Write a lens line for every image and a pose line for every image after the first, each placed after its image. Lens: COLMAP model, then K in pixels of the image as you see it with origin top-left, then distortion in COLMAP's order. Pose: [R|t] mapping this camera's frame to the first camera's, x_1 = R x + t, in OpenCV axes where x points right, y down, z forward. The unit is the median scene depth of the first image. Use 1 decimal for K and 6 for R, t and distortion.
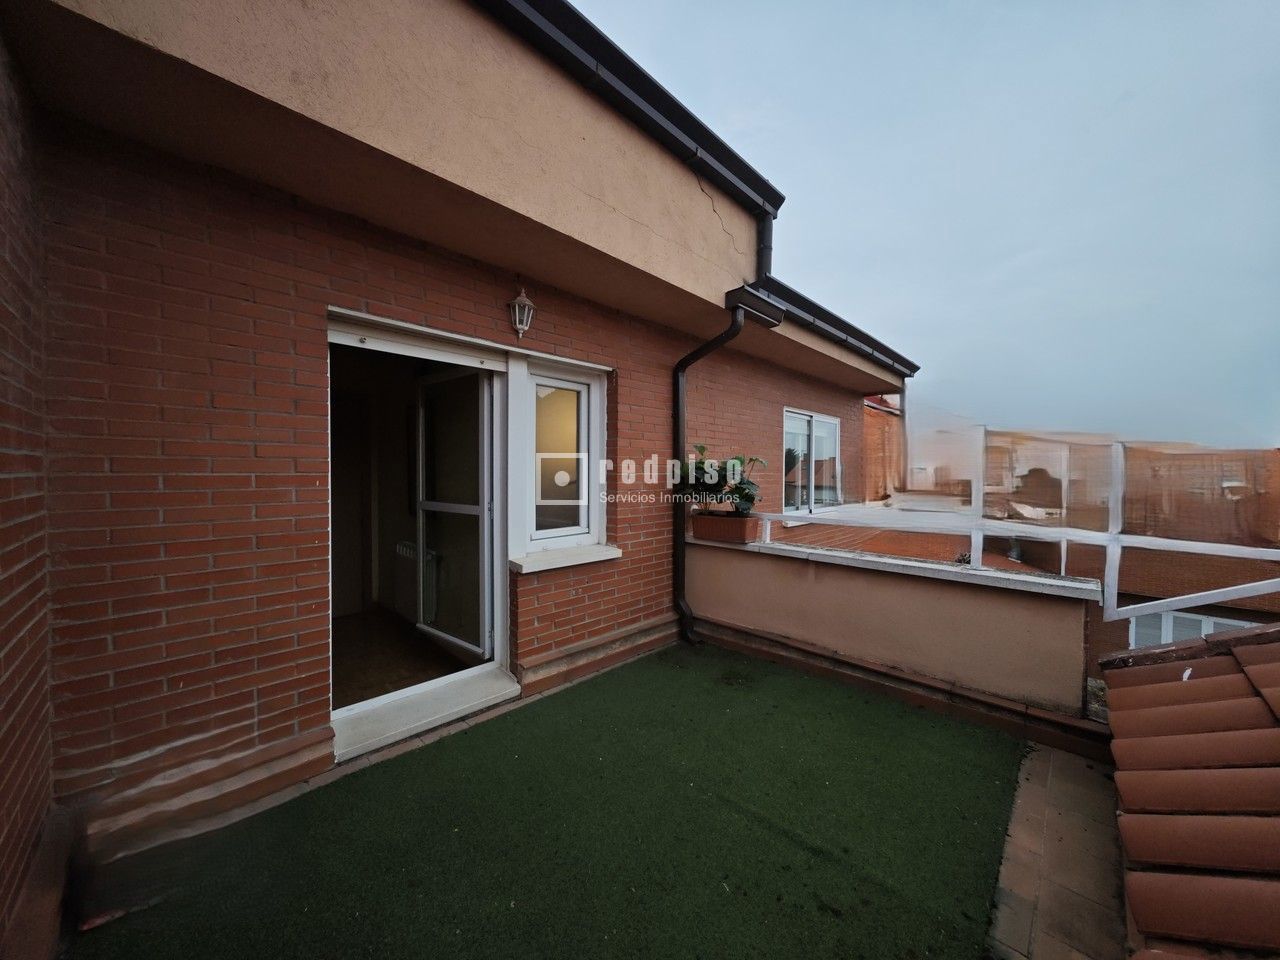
lens RADIAL K [[455.1, 0, 630.6], [0, 455.1, 479.6], [0, 0, 1]] dist [-0.002398, -0.000277]
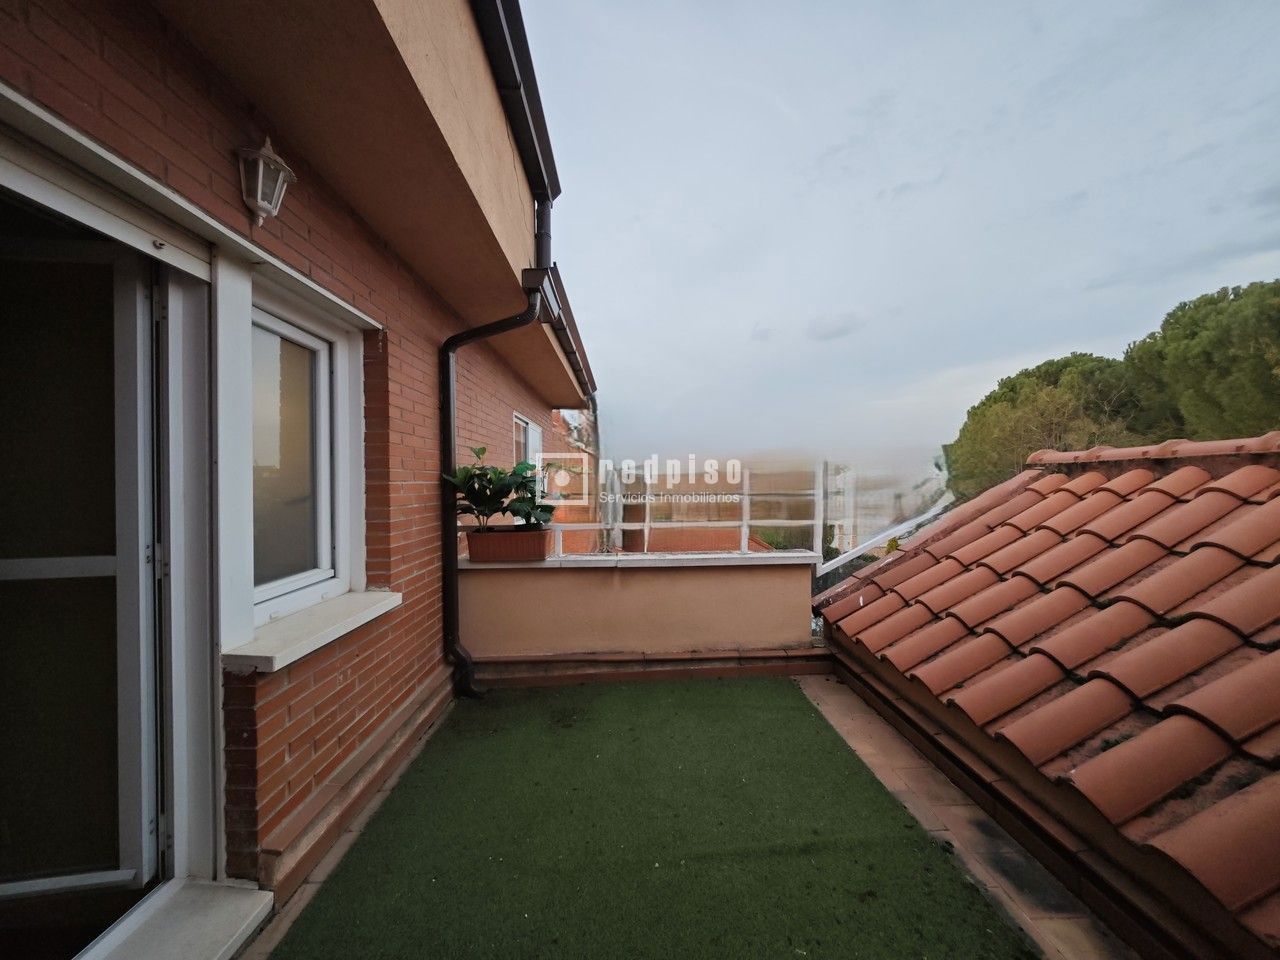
lens RADIAL K [[455.1, 0, 640.0], [0, 455.1, 478.7], [0, 0, 1]] dist [-0.002398, -0.000277]
pose [[0.681924, -0.007057, 0.731389, -0.293306], [0.027940, 0.999475, -0.016407, 0.003675], [-0.730889, 0.031623, 0.681763, 0.289322]]
